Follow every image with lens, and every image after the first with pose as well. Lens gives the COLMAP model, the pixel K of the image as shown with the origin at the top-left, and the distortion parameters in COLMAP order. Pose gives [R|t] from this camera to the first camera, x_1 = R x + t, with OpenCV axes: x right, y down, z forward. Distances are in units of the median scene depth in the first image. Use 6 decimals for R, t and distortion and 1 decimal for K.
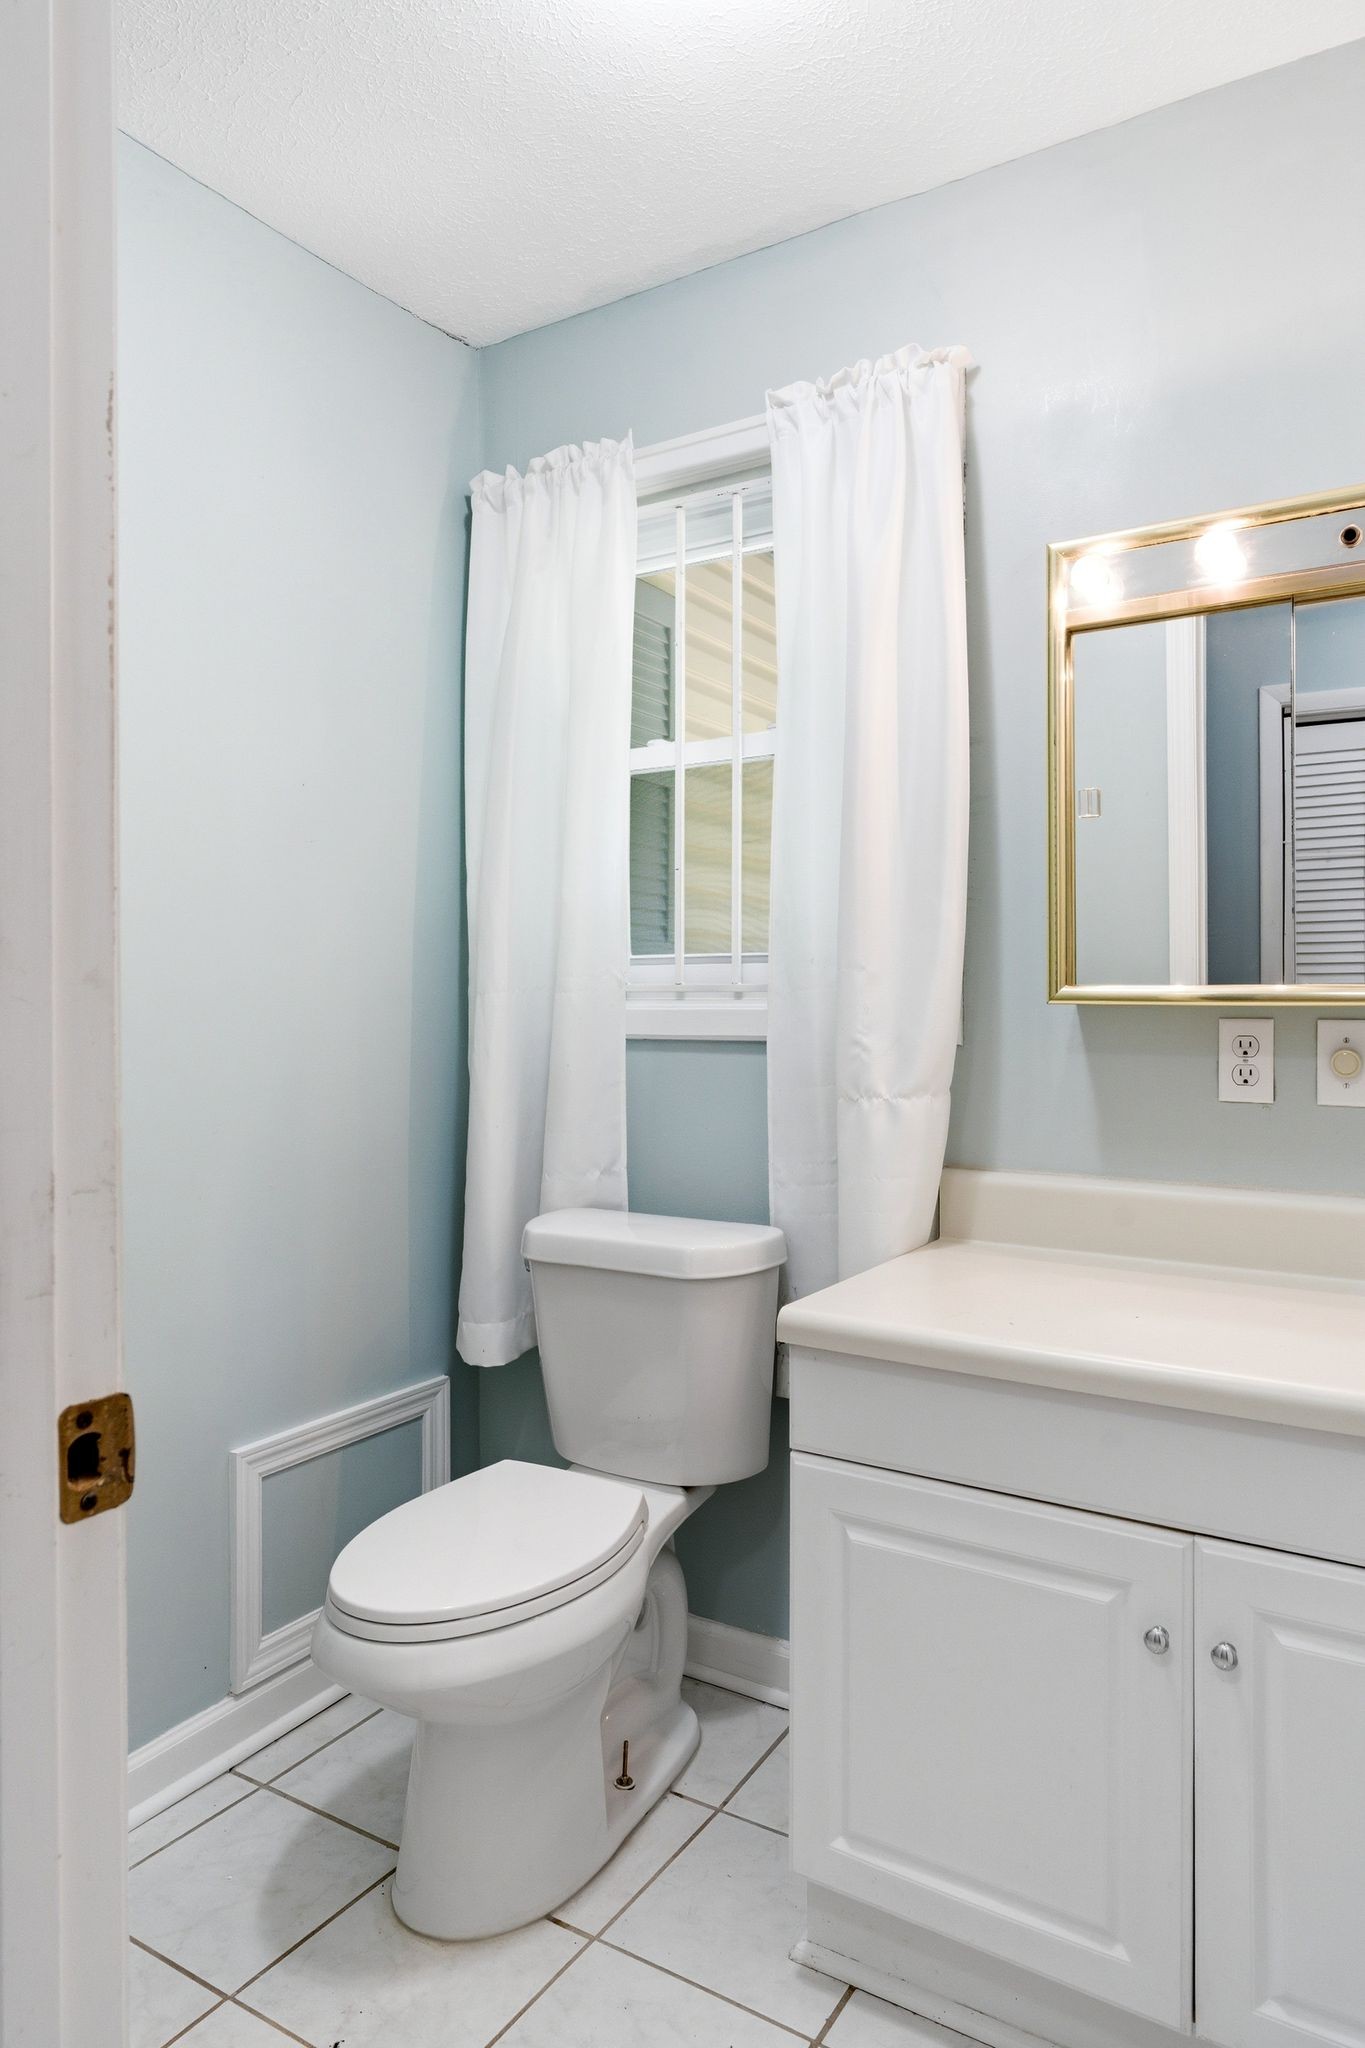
lens RADIAL K [[1300.4, 0, 687.8], [0, 1300.4, 1007.2], [0, 0, 1]] dist [-0.008957, 0.003425]
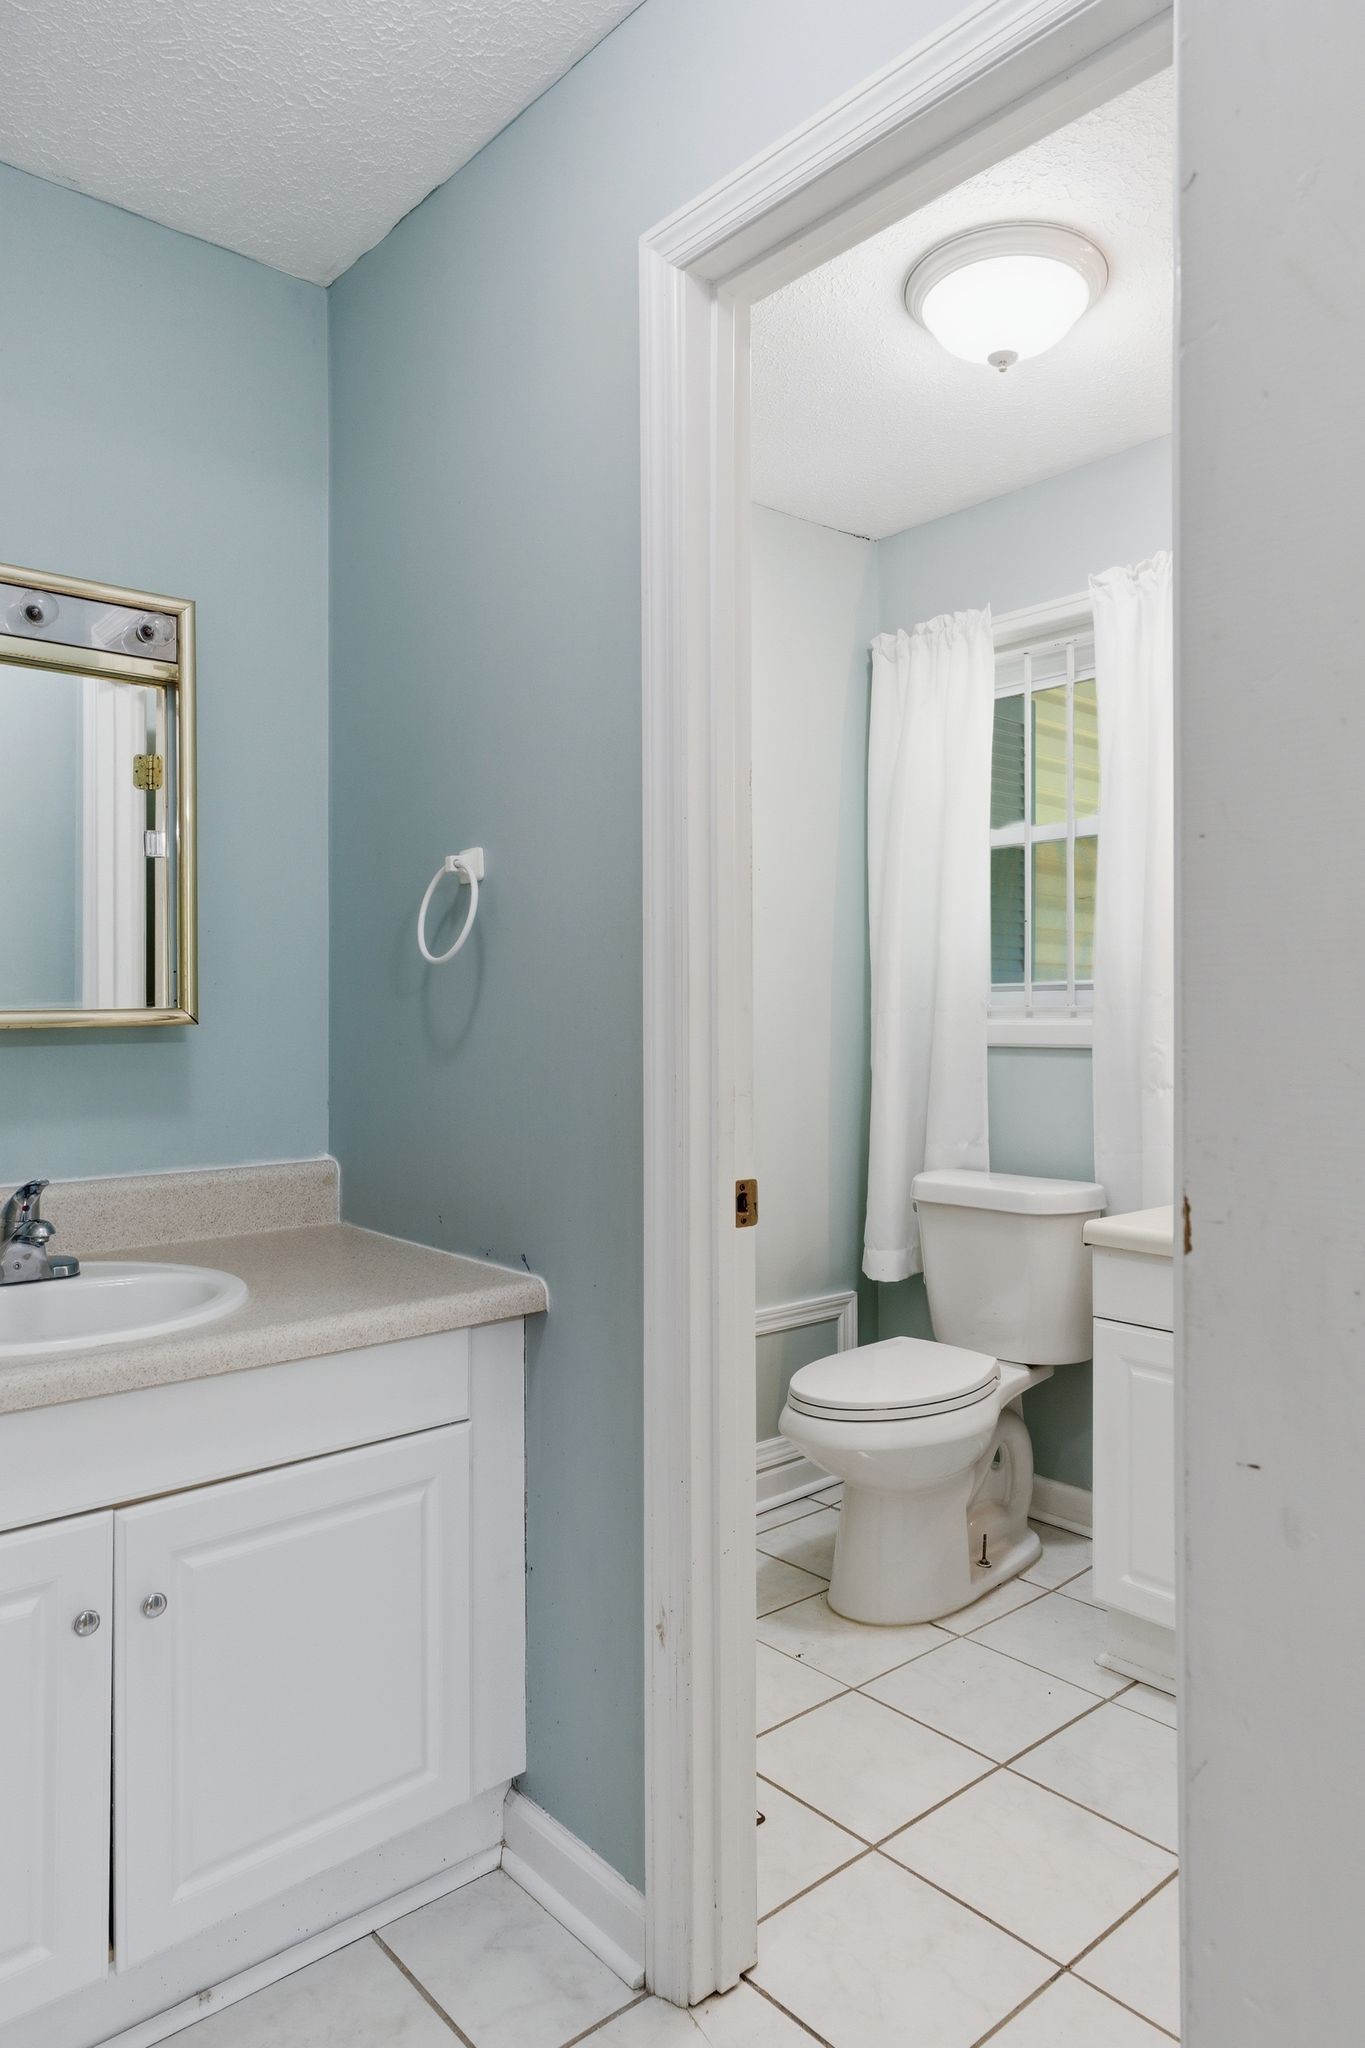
lens RADIAL K [[1300.4, 0, 687.3], [0, 1300.4, 1006.8], [0, 0, 1]] dist [-0.008957, 0.003425]
pose [[0.958218, -0.003021, -0.286024, 0.043789], [-0.000888, 0.999908, -0.013537, 0.001899], [0.286039, 0.013226, 0.958127, -0.423426]]
